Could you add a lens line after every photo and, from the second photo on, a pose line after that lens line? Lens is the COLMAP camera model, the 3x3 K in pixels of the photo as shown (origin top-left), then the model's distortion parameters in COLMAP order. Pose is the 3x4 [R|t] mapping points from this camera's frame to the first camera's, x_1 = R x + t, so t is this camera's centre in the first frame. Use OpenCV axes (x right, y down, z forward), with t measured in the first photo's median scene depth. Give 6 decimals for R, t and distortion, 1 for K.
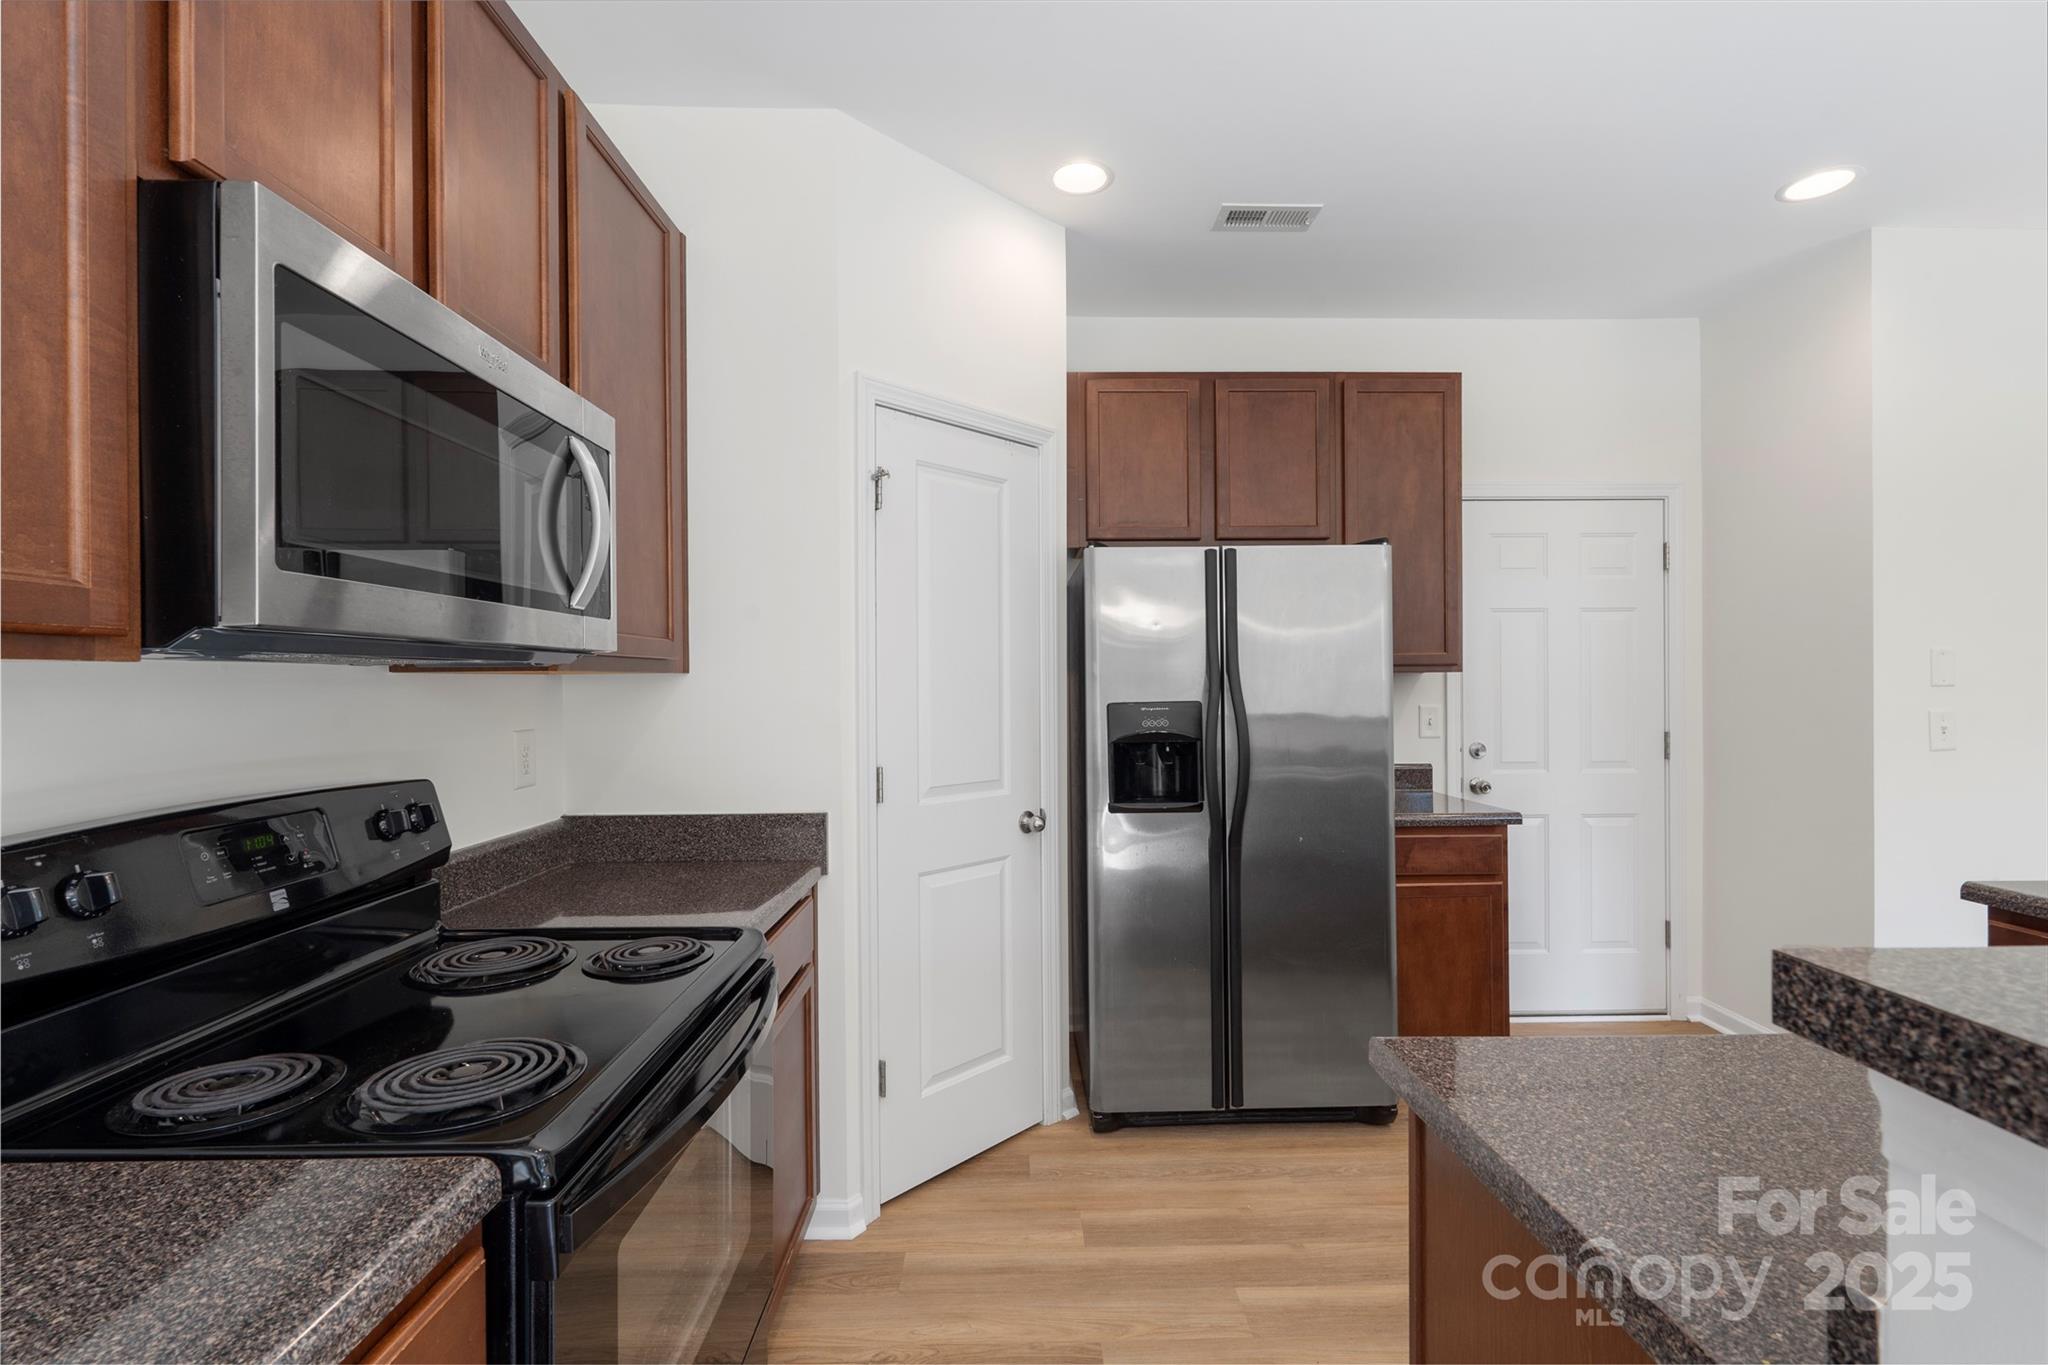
lens RADIAL K [[897.8, 0, 1026.5], [0, 897.8, 691.1], [0, 0, 1]] dist [-0.002015, -0.000284]
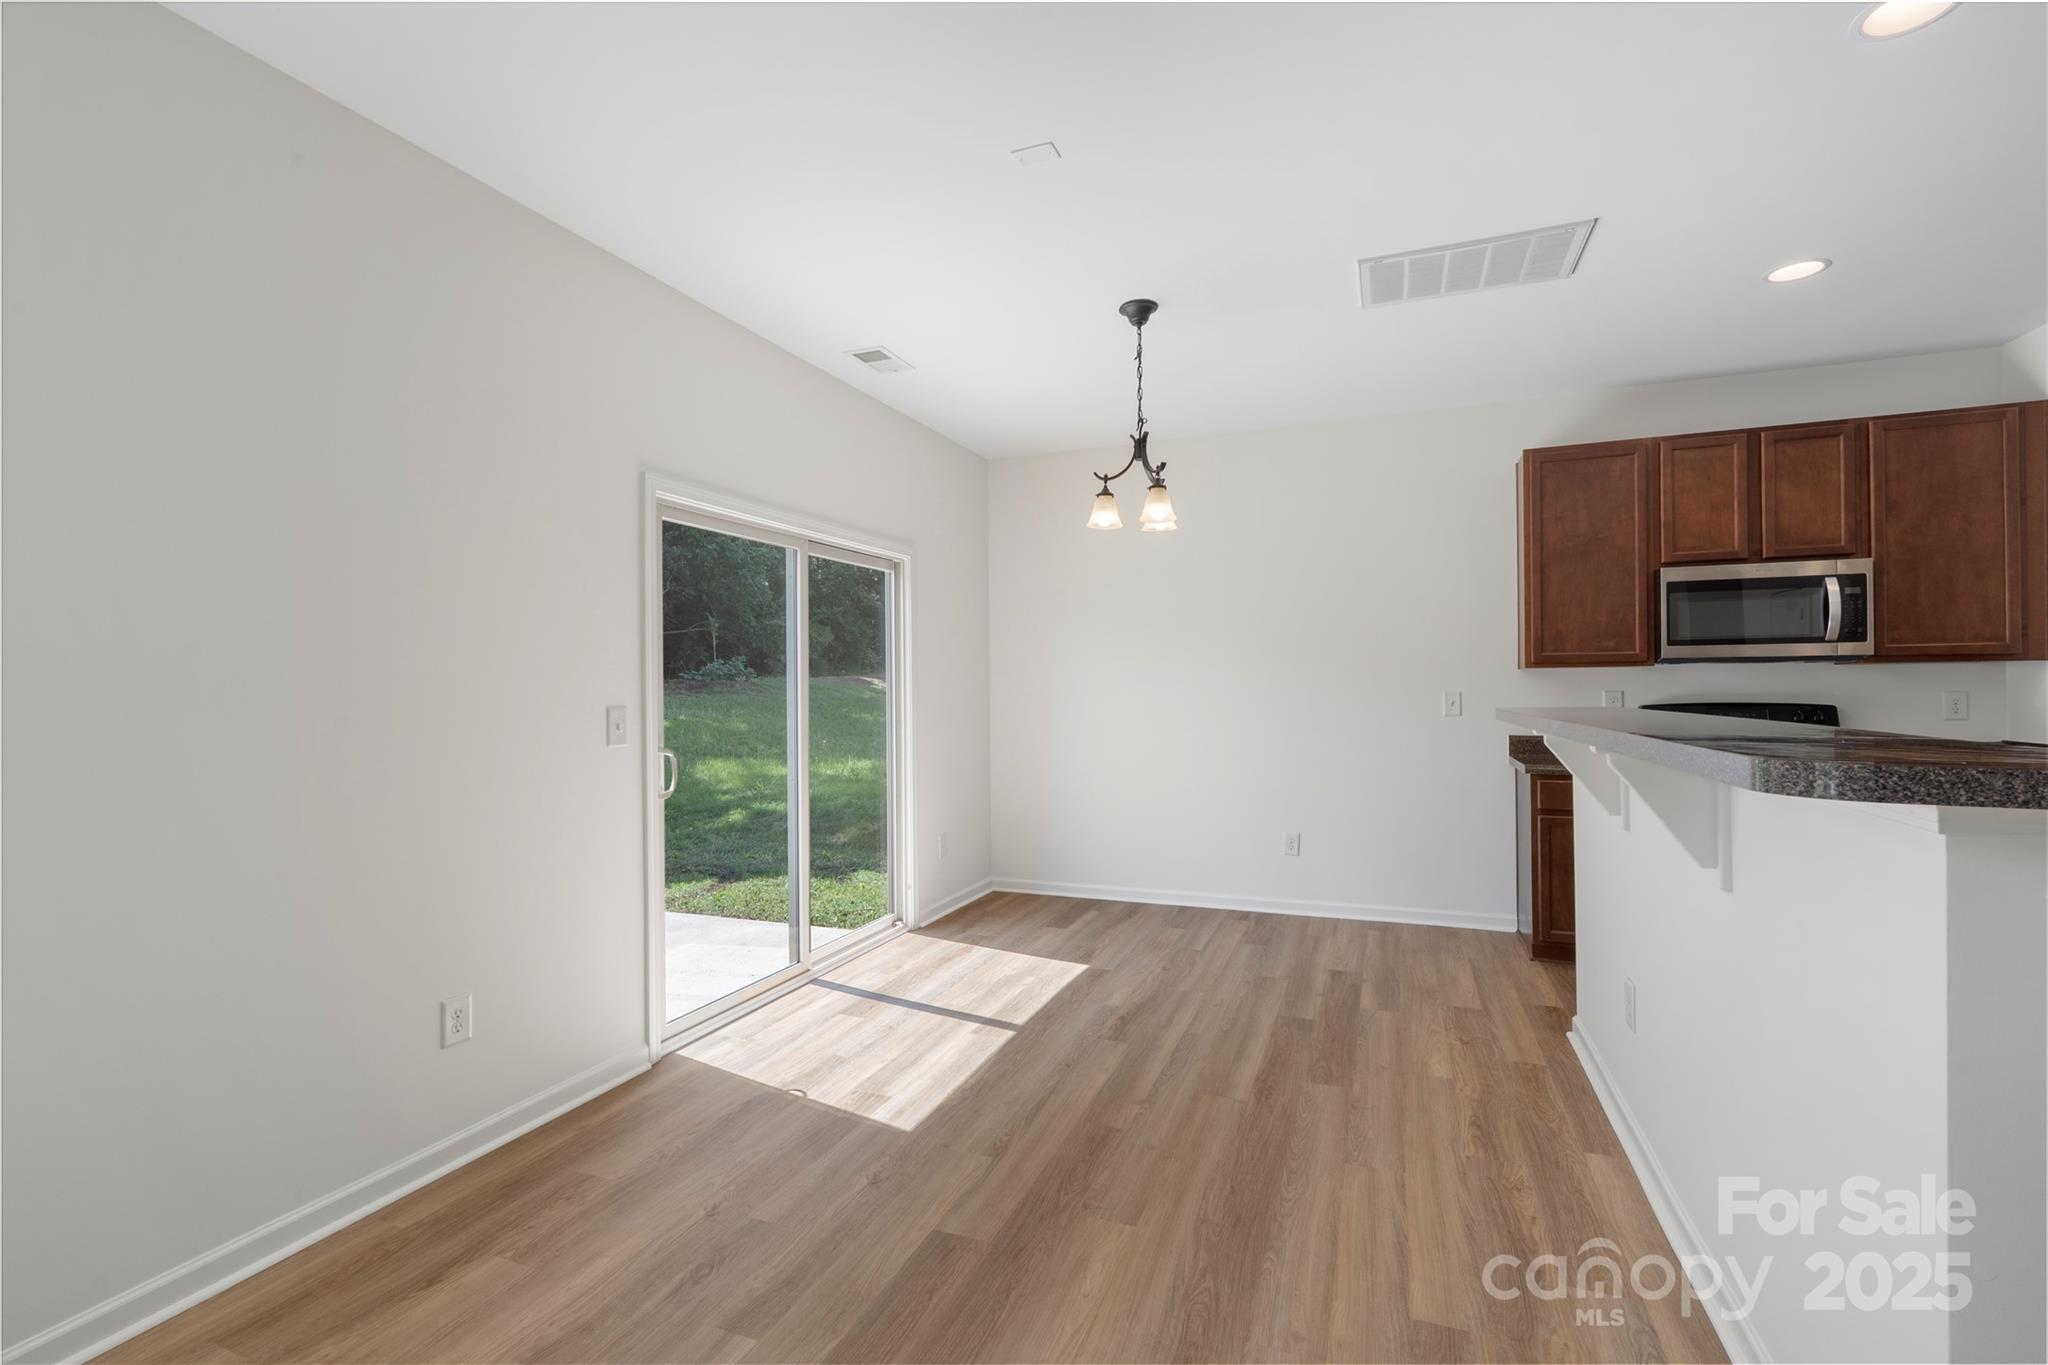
lens RADIAL K [[897.8, 0, 1029.7], [0, 897.8, 688.6], [0, 0, 1]] dist [-0.002015, -0.000284]
pose [[-0.386780, 0.009084, -0.922127, 1.549418], [0.005096, 0.999957, 0.007713, 0.007944], [0.922158, -0.001716, -0.386809, -0.091929]]
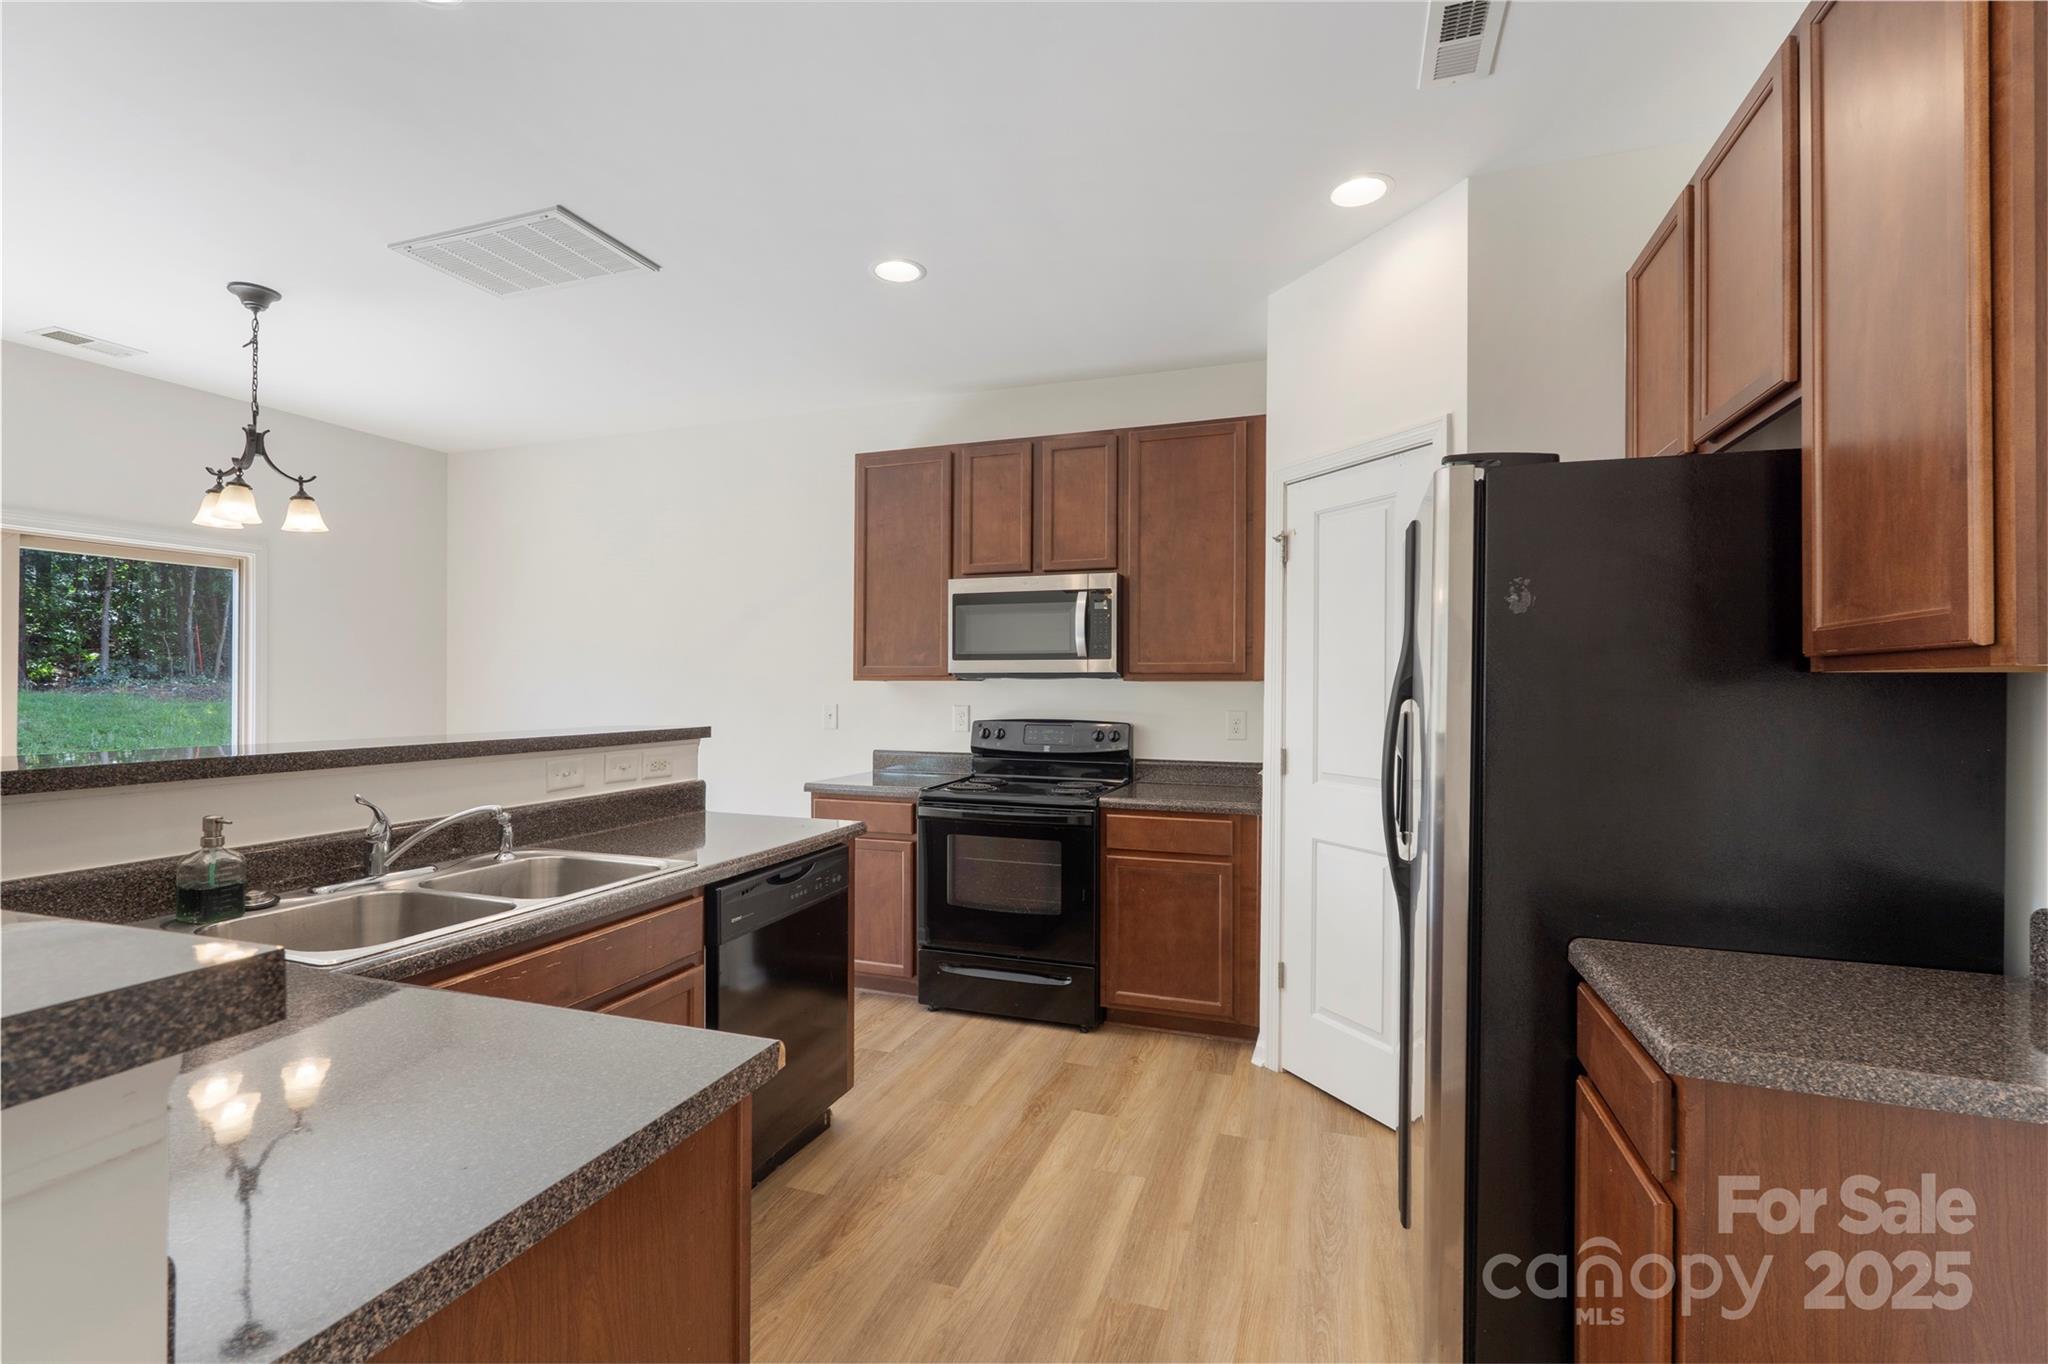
lens RADIAL K [[897.8, 0, 1023.7], [0, 897.8, 681.4], [0, 0, 1]] dist [-0.002015, -0.000284]
pose [[-0.341606, 0.001812, -0.939842, 1.071514], [-0.006078, 0.999973, 0.004137, -0.018977], [0.939824, 0.007125, -0.341586, 0.926718]]
